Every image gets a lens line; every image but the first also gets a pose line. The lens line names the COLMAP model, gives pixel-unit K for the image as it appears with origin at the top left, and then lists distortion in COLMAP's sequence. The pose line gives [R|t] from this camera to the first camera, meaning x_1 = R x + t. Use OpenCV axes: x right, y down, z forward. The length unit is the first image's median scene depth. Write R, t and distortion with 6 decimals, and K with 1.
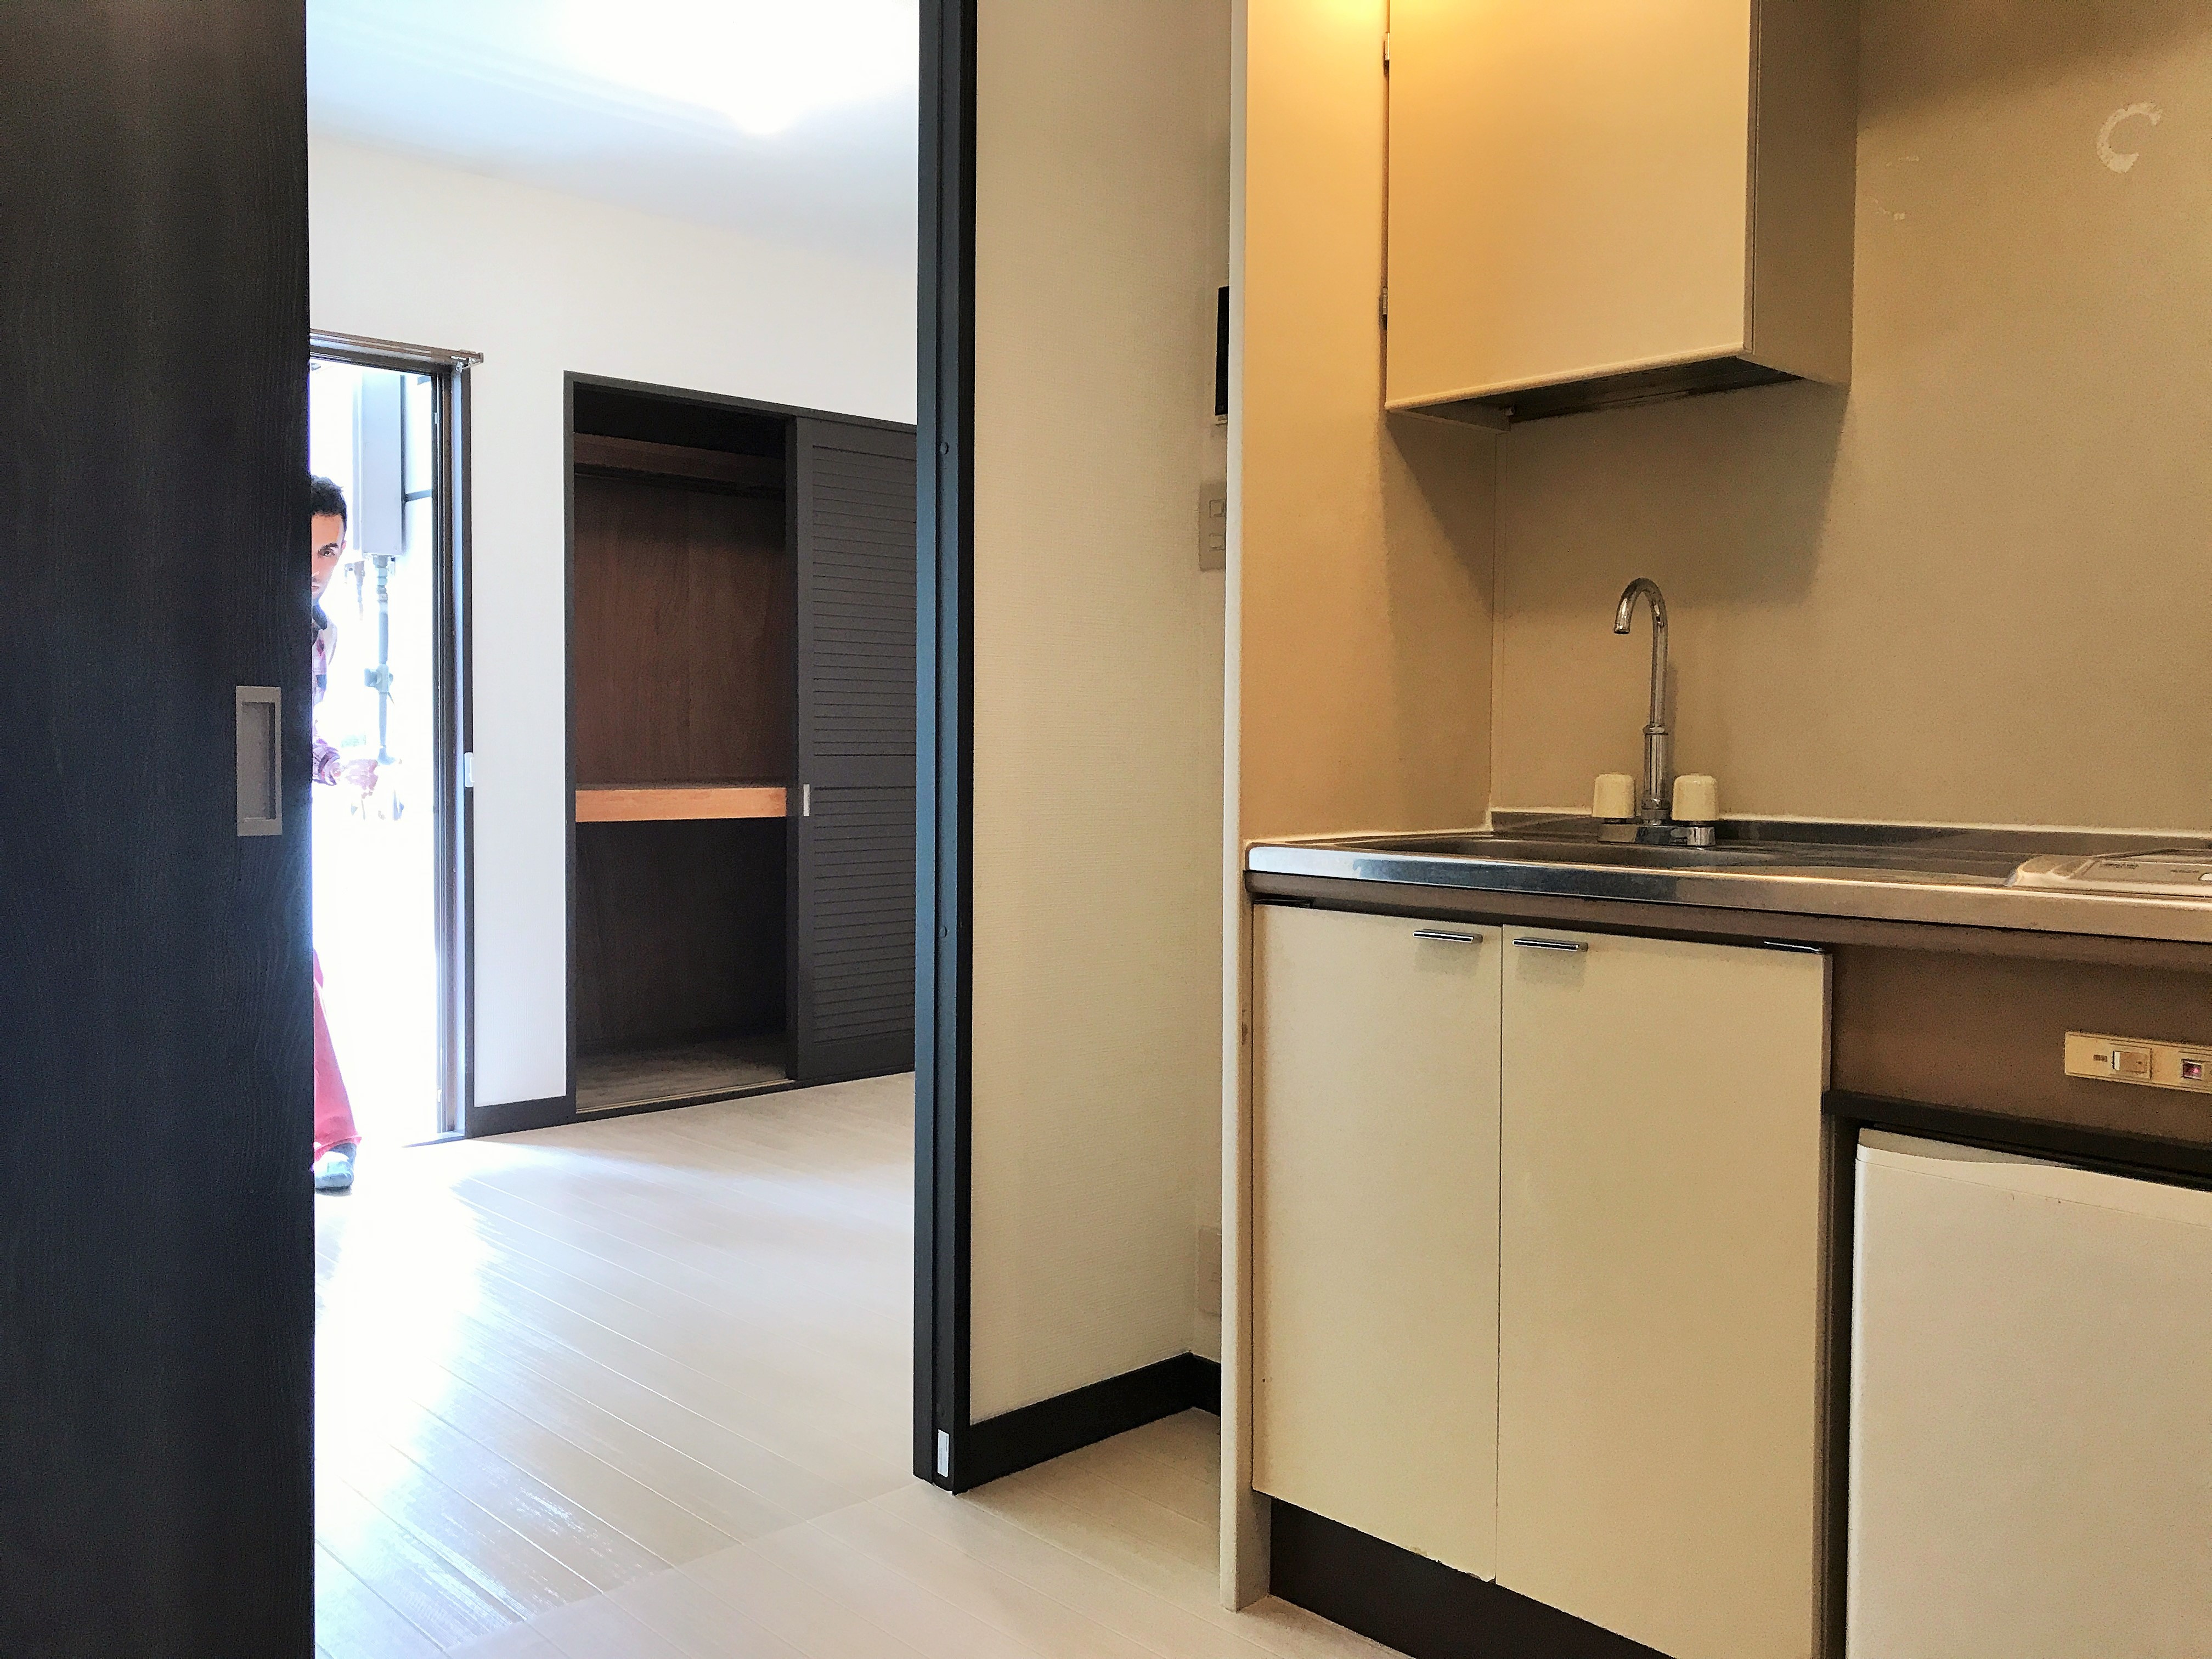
lens RADIAL K [[1898.0, 0, 1106.0], [0, 1898.0, 829.5], [0, 0, 1]] dist [0.029034, 0.000341]
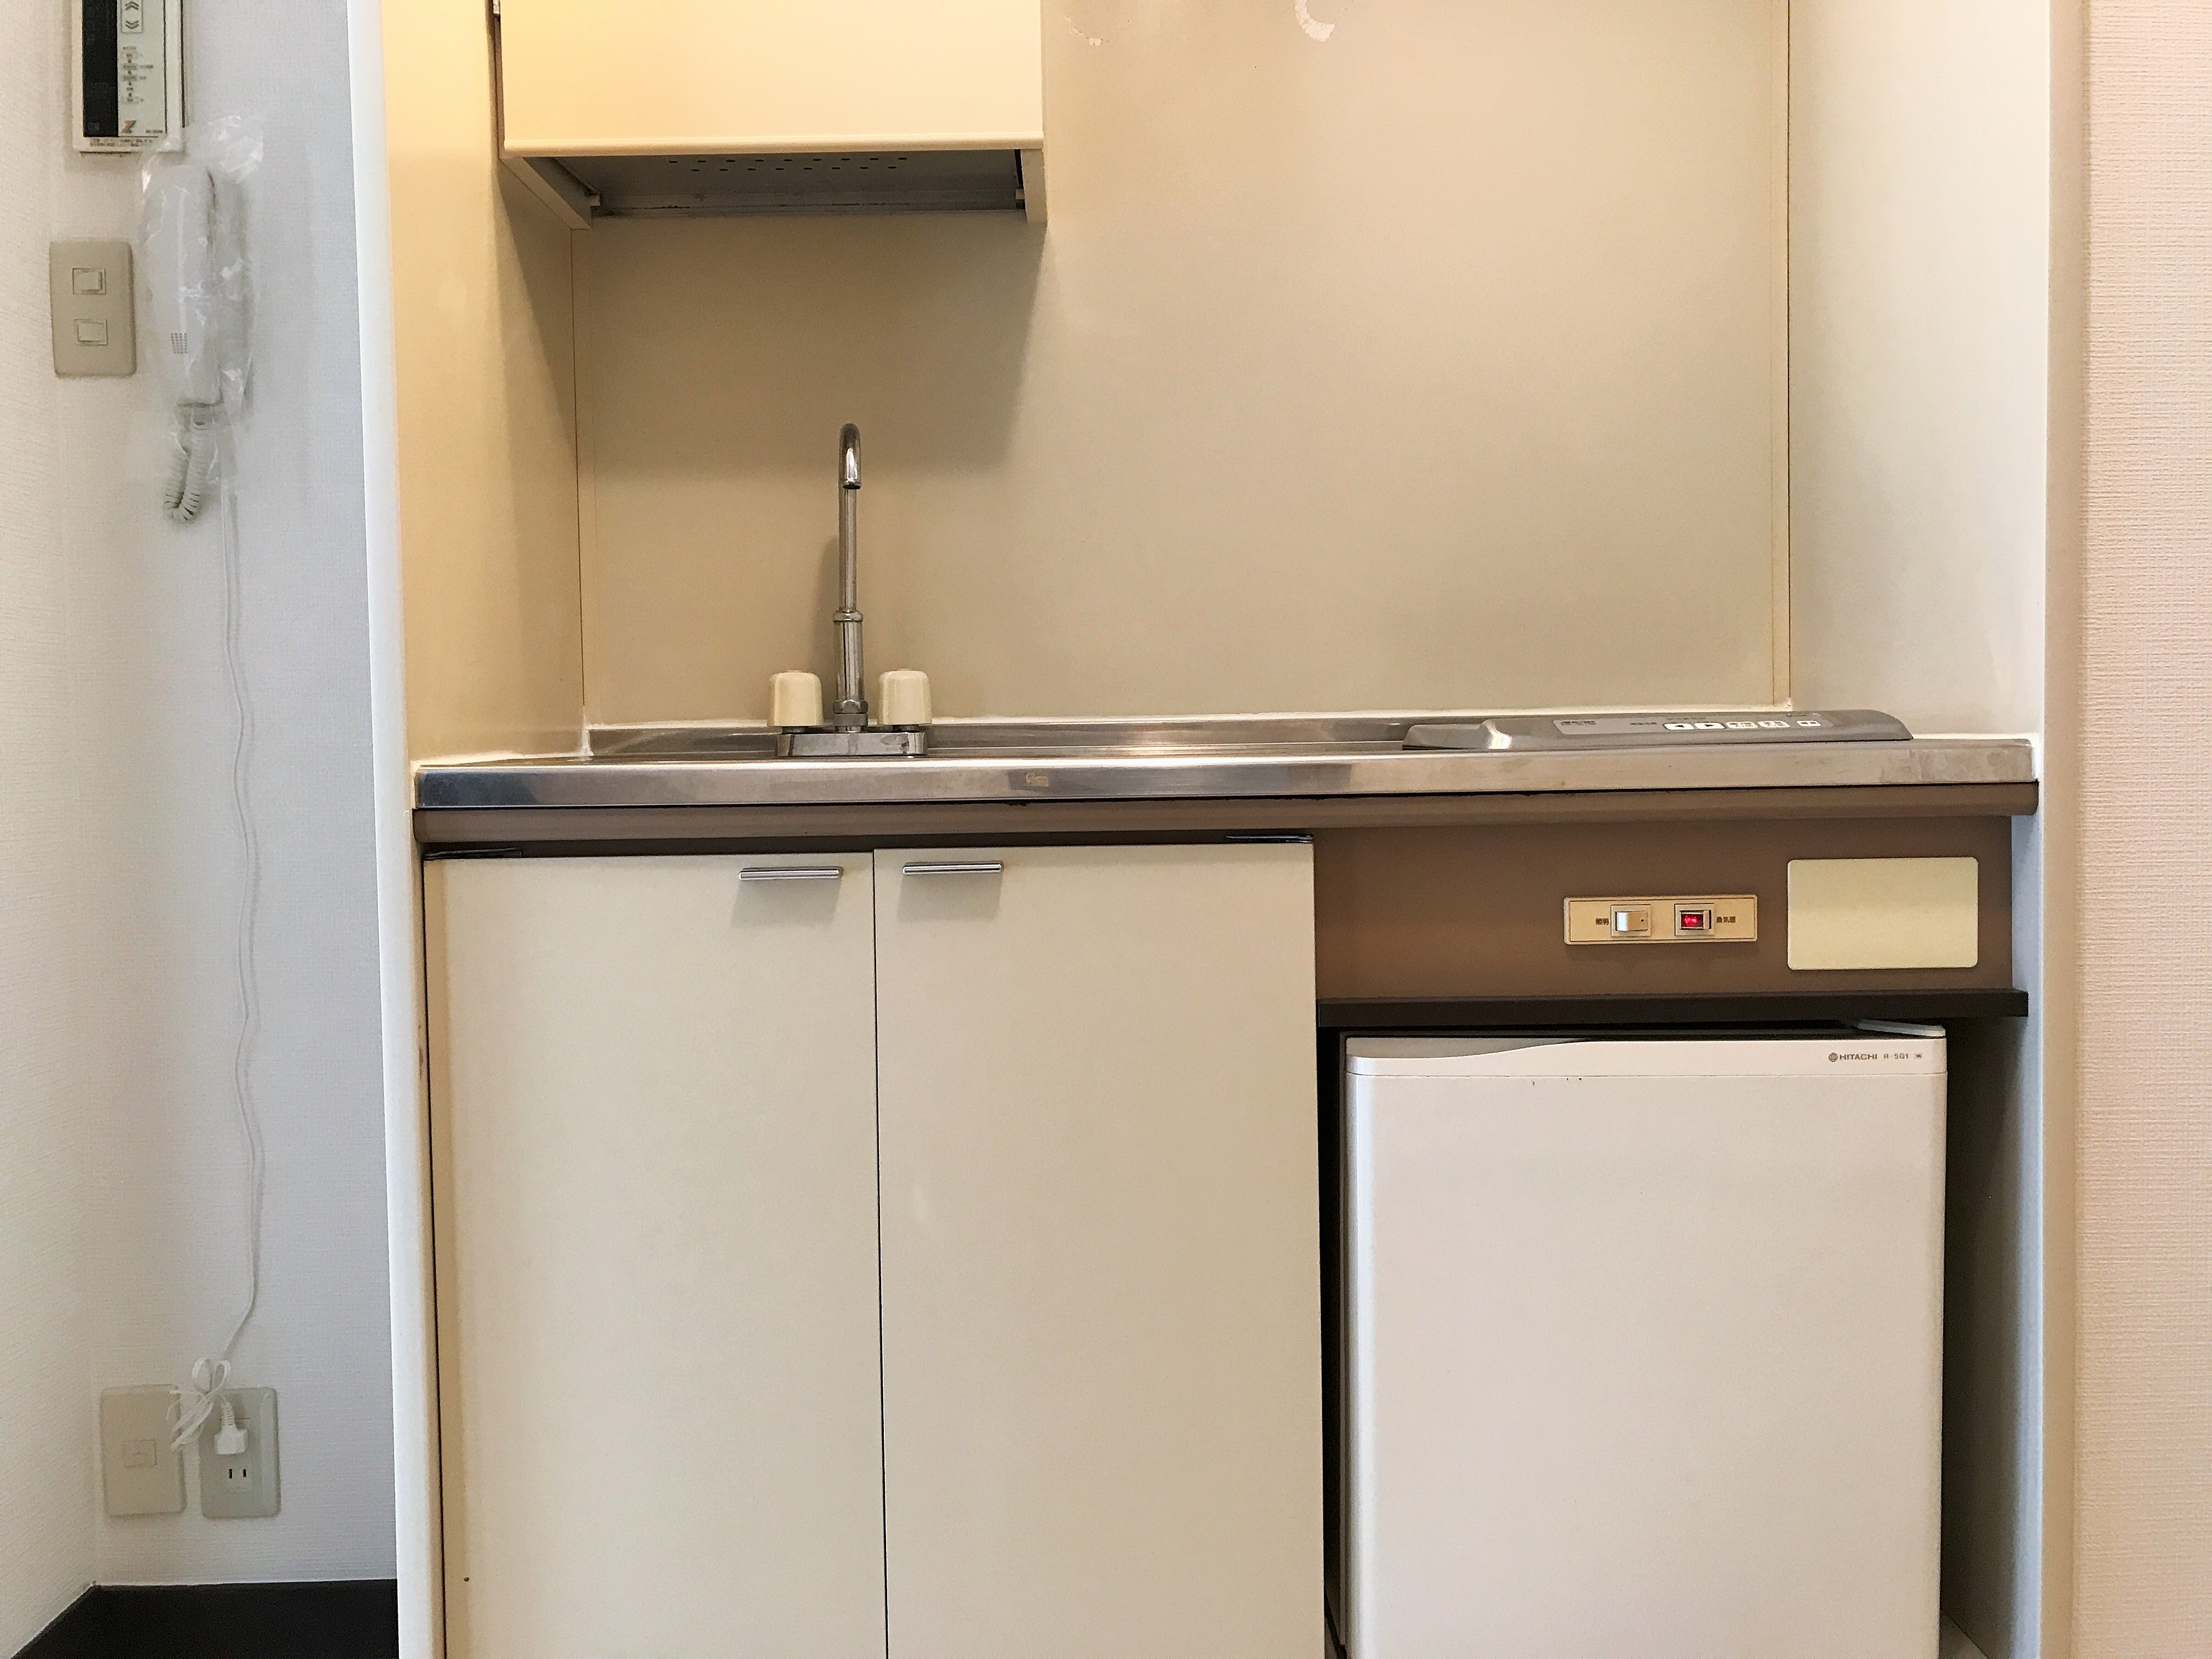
lens RADIAL K [[1898.0, 0, 1106.0], [0, 1898.0, 829.5], [0, 0, 1]] dist [0.029034, 0.000341]
pose [[0.676107, -0.055480, 0.734712, -0.247375], [0.054716, 0.998188, 0.025024, 0.025274], [-0.734769, 0.023281, 0.677918, 0.377707]]
